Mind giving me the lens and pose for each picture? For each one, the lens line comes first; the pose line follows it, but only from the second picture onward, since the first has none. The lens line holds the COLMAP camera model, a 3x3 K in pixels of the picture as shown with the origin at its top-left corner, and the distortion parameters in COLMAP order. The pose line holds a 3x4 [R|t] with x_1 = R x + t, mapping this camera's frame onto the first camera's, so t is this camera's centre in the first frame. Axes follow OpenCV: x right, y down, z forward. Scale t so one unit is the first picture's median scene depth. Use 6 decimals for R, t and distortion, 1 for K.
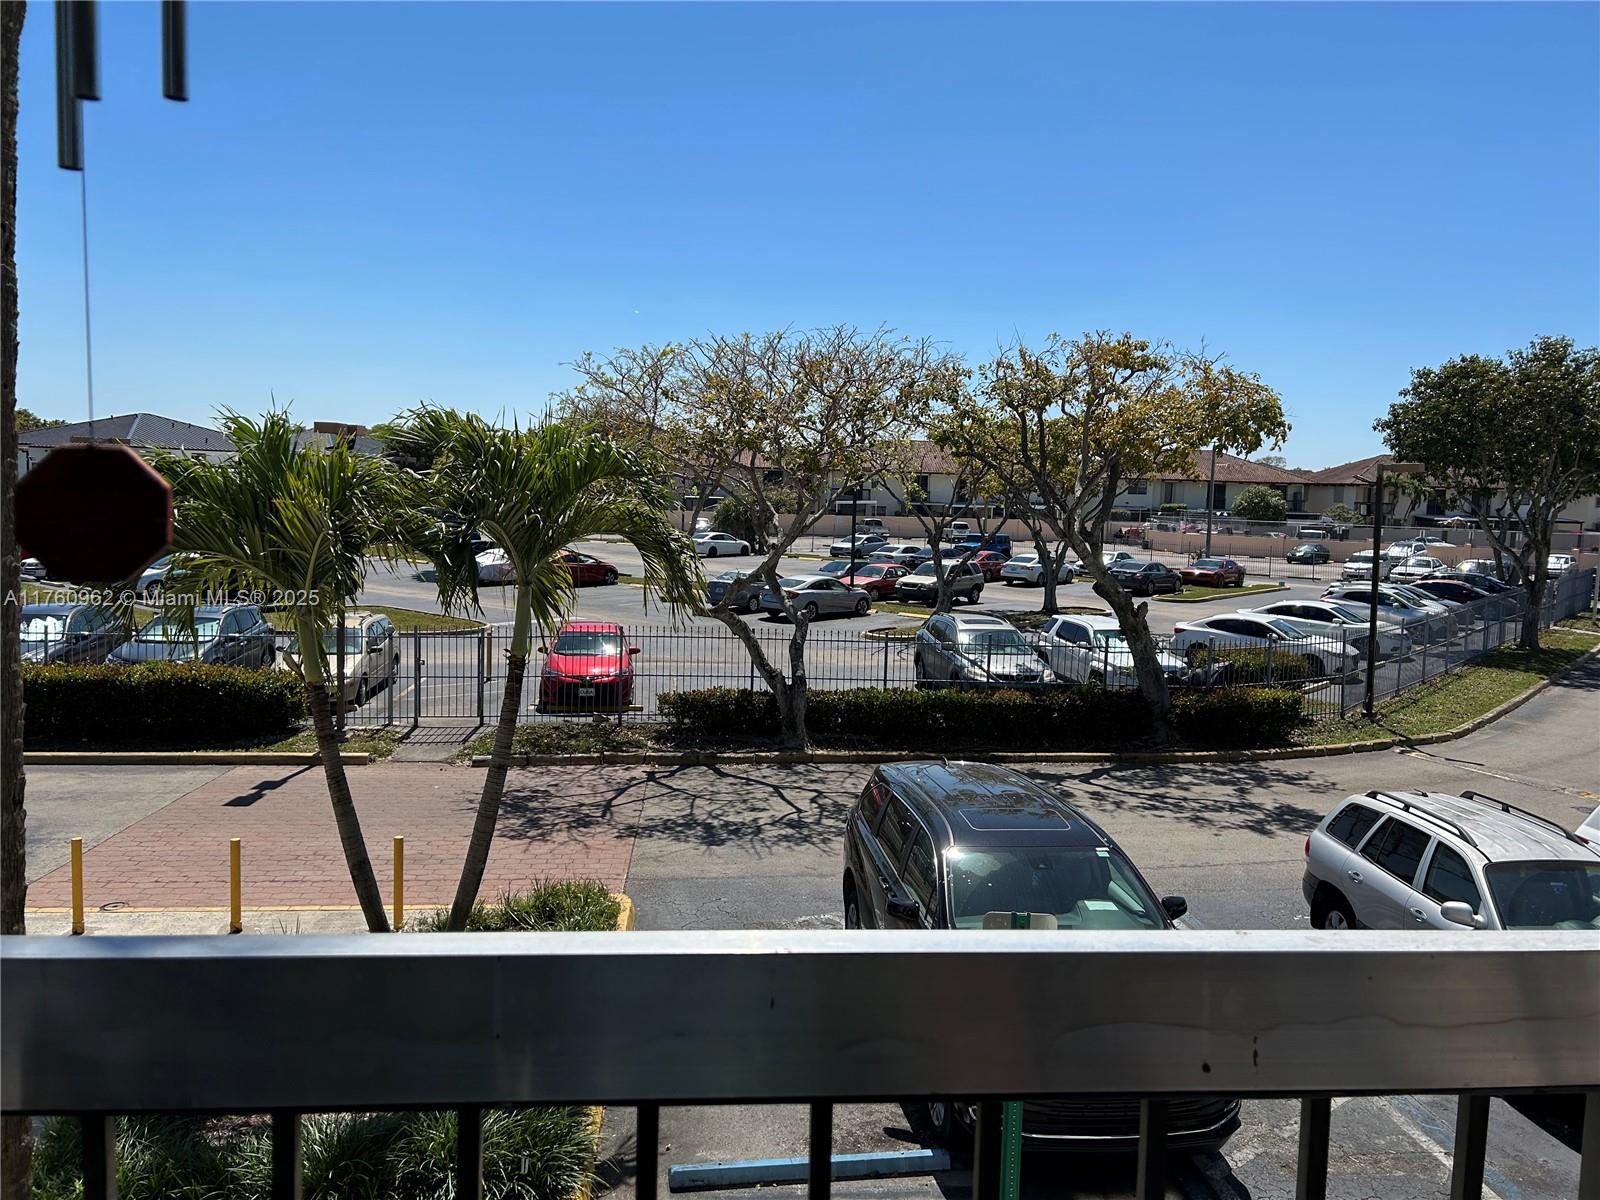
lens RADIAL K [[1199.2, 0, 795.3], [0, 1199.2, 592.6], [0, 0, 1]] dist [0.025564, -0.007758]
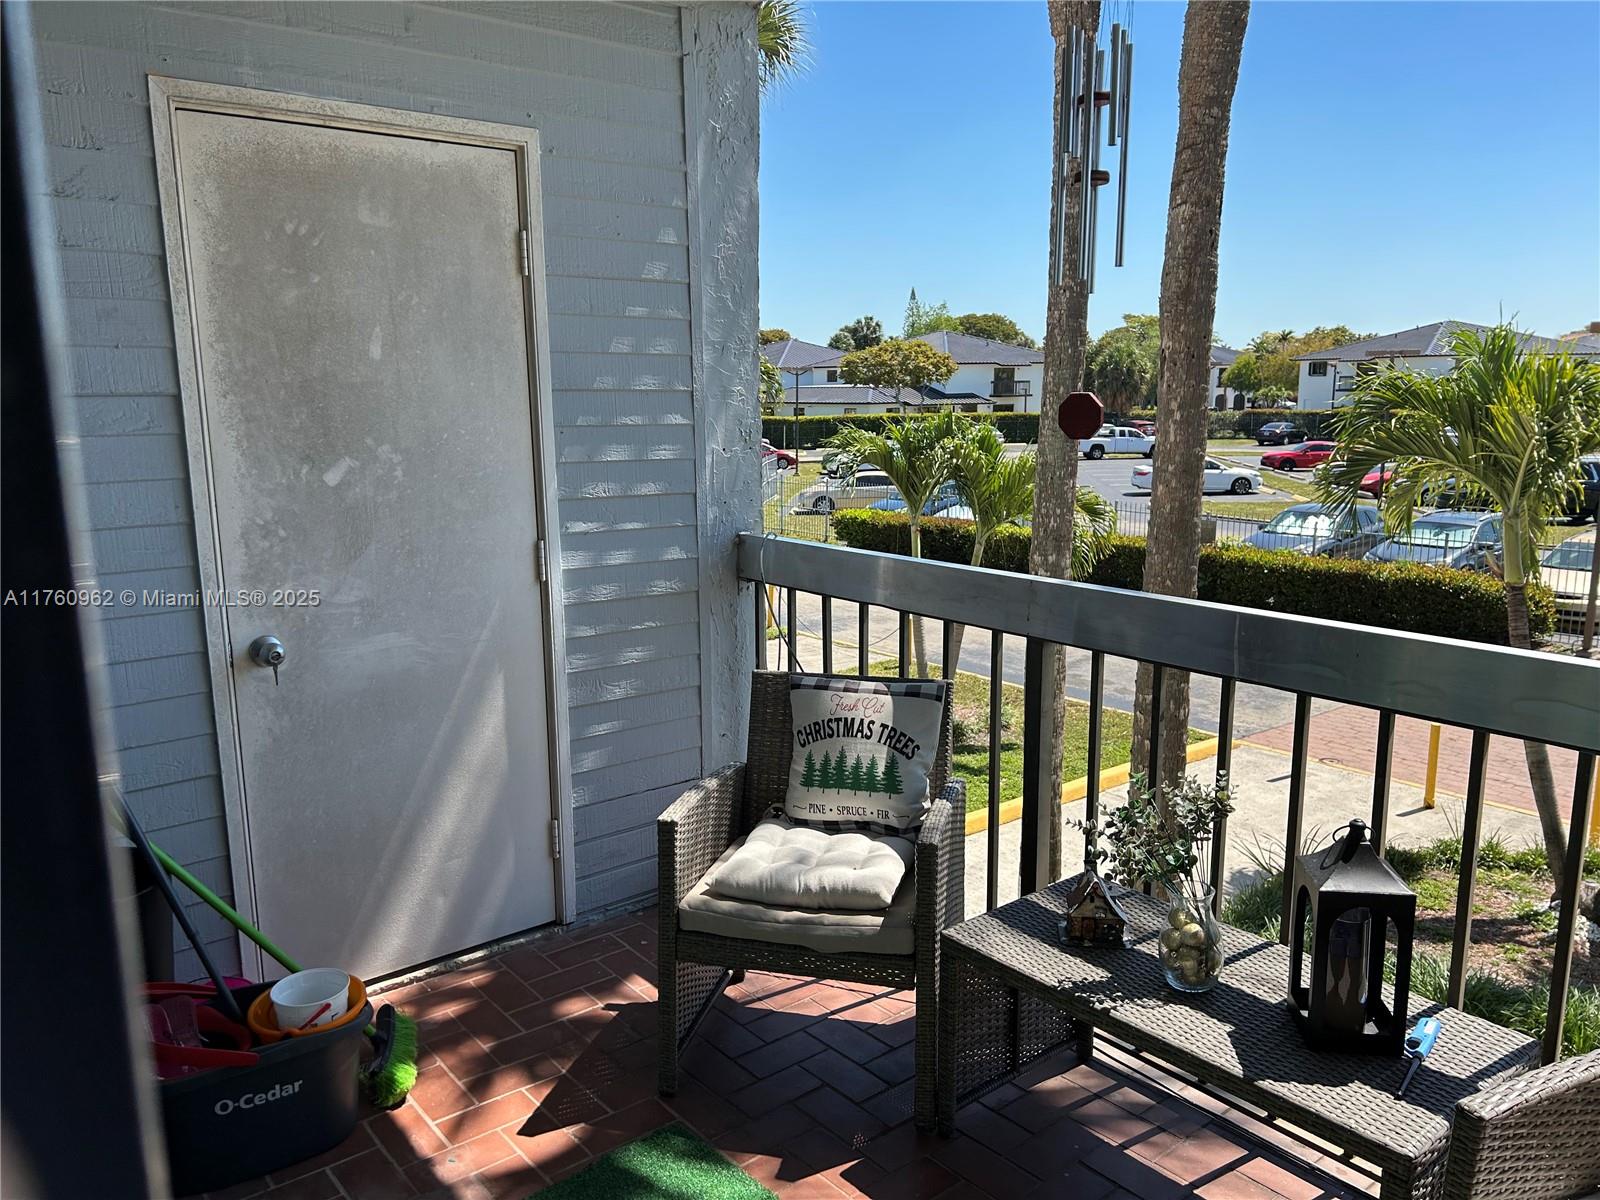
lens RADIAL K [[1199.2, 0, 799.9], [0, 1199.2, 601.8], [0, 0, 1]] dist [0.025564, -0.007758]
pose [[0.557999, 0.114976, -0.821838, 0.090568], [-0.047290, 0.993152, 0.106835, 0.006073], [0.828493, -0.020749, 0.559615, -0.073828]]
